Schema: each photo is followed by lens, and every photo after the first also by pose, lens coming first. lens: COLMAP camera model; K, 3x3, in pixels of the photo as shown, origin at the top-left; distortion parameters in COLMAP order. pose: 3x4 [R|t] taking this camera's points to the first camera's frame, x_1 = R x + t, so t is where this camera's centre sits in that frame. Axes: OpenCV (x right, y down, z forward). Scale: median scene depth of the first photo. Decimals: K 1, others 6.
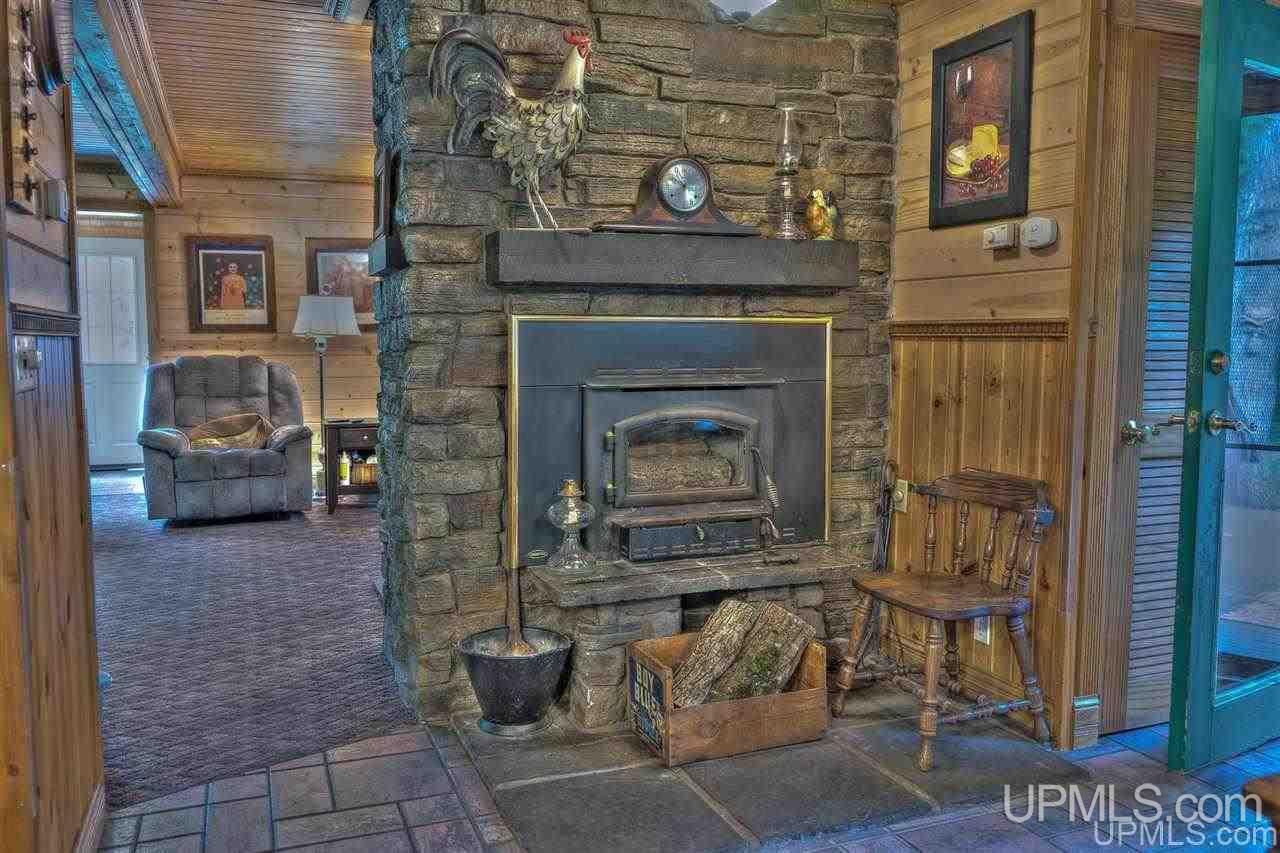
lens RADIAL K [[1019.1, 0, 642.2], [0, 1019.1, 430.2], [0, 0, 1]] dist [-0.003244, -0.000827]
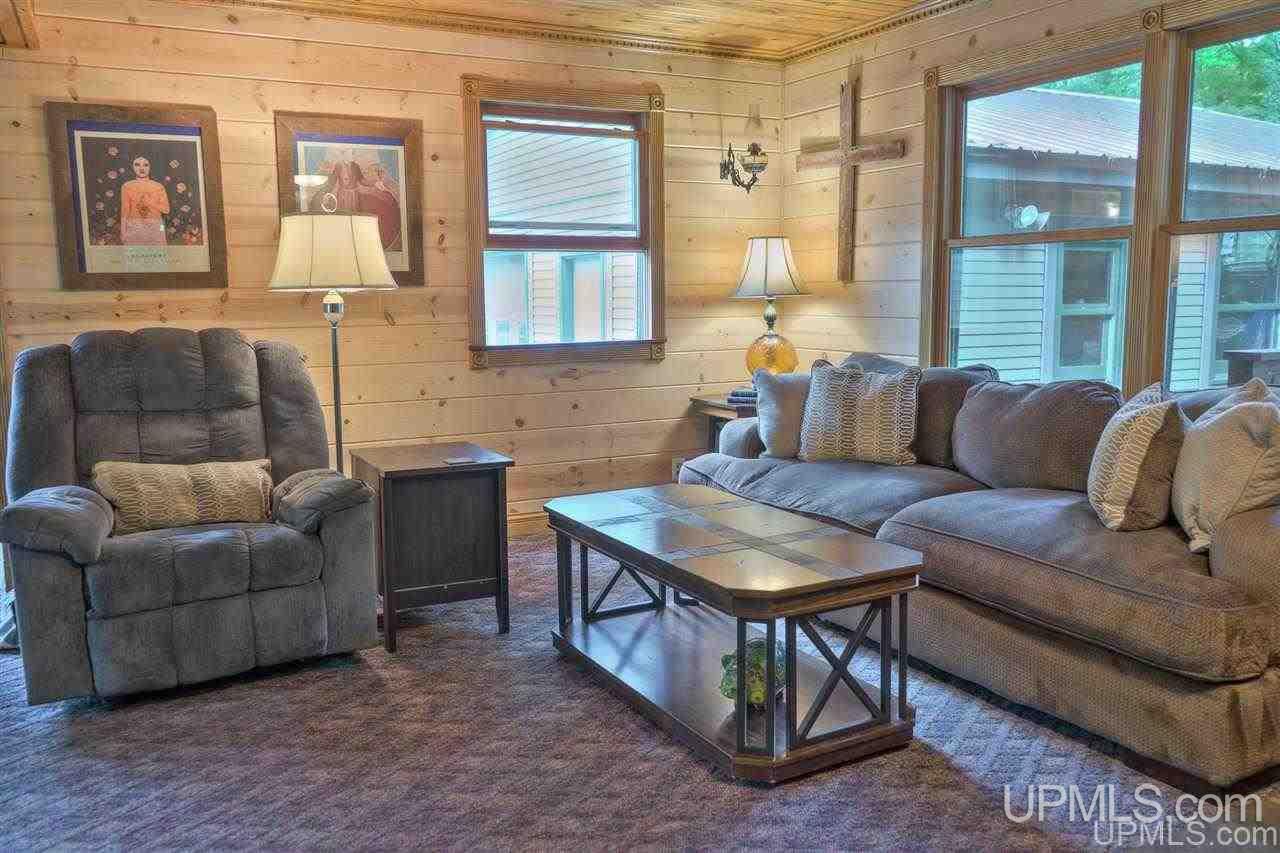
lens RADIAL K [[1019.1, 0, 636.1], [0, 1019.1, 422.5], [0, 0, 1]] dist [-0.003244, -0.000827]
pose [[0.985916, -0.035020, 0.163535, -0.238637], [0.029765, 0.998962, 0.034474, -0.035937], [-0.164573, -0.029120, 0.985935, 0.427610]]
